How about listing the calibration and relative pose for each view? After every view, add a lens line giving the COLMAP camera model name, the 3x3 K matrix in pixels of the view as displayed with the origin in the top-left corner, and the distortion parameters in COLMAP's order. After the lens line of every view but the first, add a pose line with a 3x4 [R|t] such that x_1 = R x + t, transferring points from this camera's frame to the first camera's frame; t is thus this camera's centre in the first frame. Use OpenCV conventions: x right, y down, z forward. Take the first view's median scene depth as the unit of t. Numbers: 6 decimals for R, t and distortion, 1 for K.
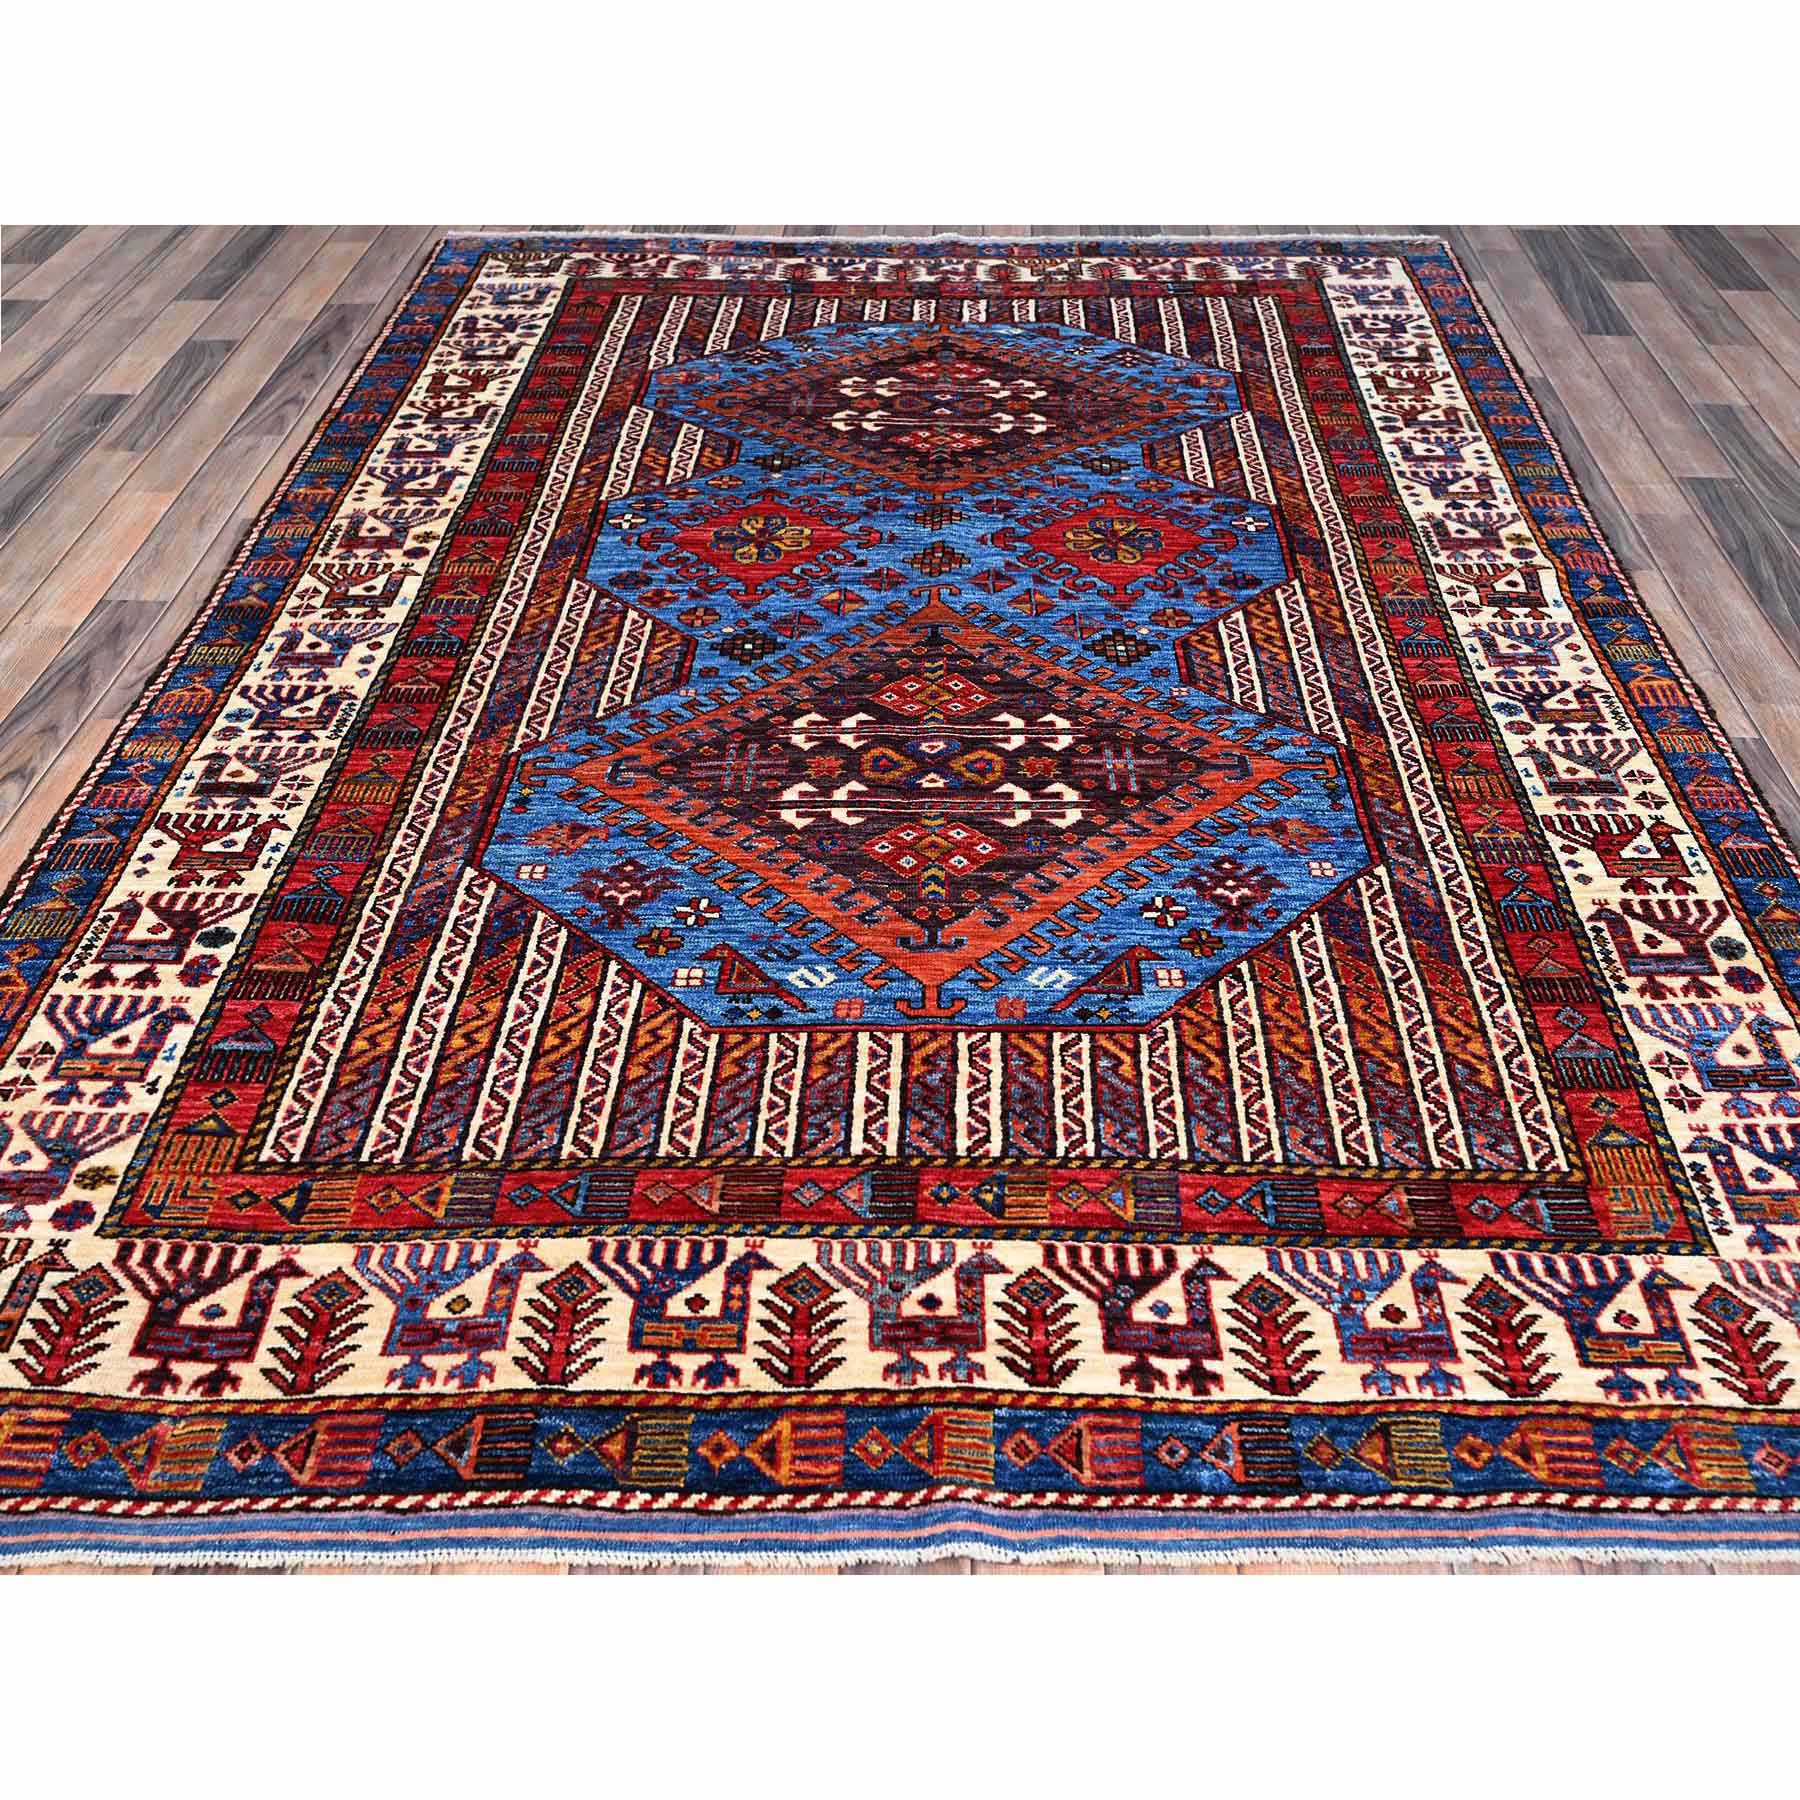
lens RADIAL K [[1853.3, 0, 1035.8], [0, 1853.3, 908.4], [0, 0, 1]] dist [0.112625, -0.281577]
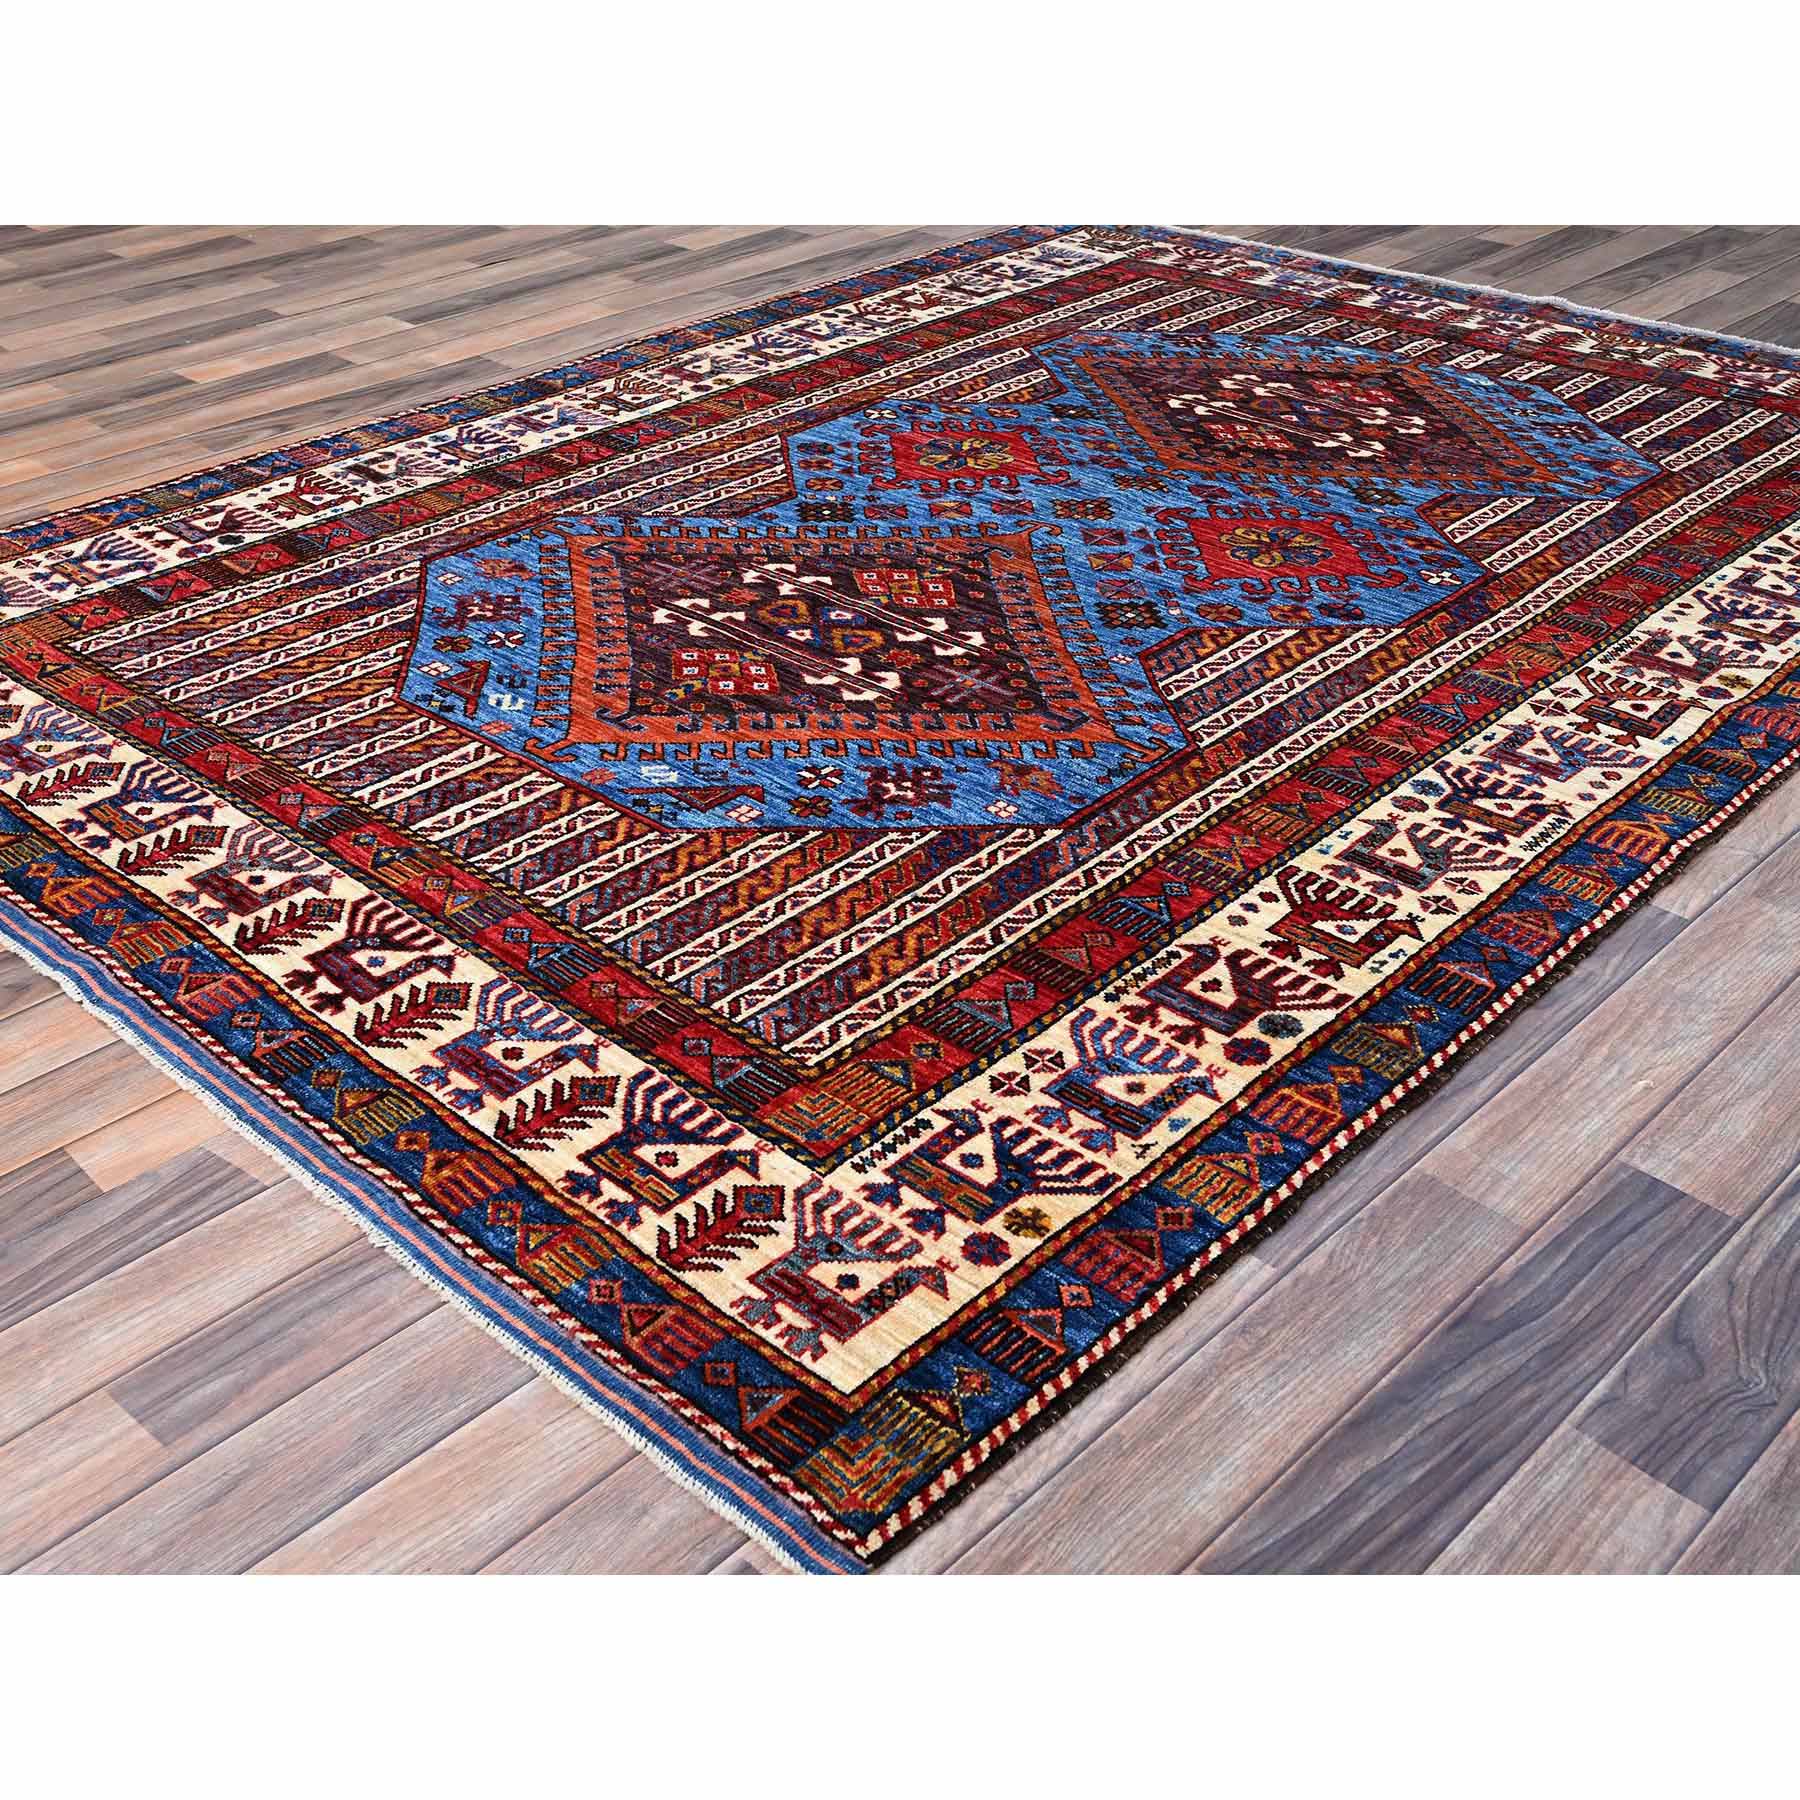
lens RADIAL K [[2132.3, 0, 900.0], [0, 2132.3, 900.0], [0, 0, 1]] dist [0.146830, -0.420550]
pose [[0.724200, 0.340017, -0.599935, 0.717747], [-0.414719, 0.909825, 0.015029, 0.023625], [0.550947, 0.237921, 0.799907, 0.119391]]
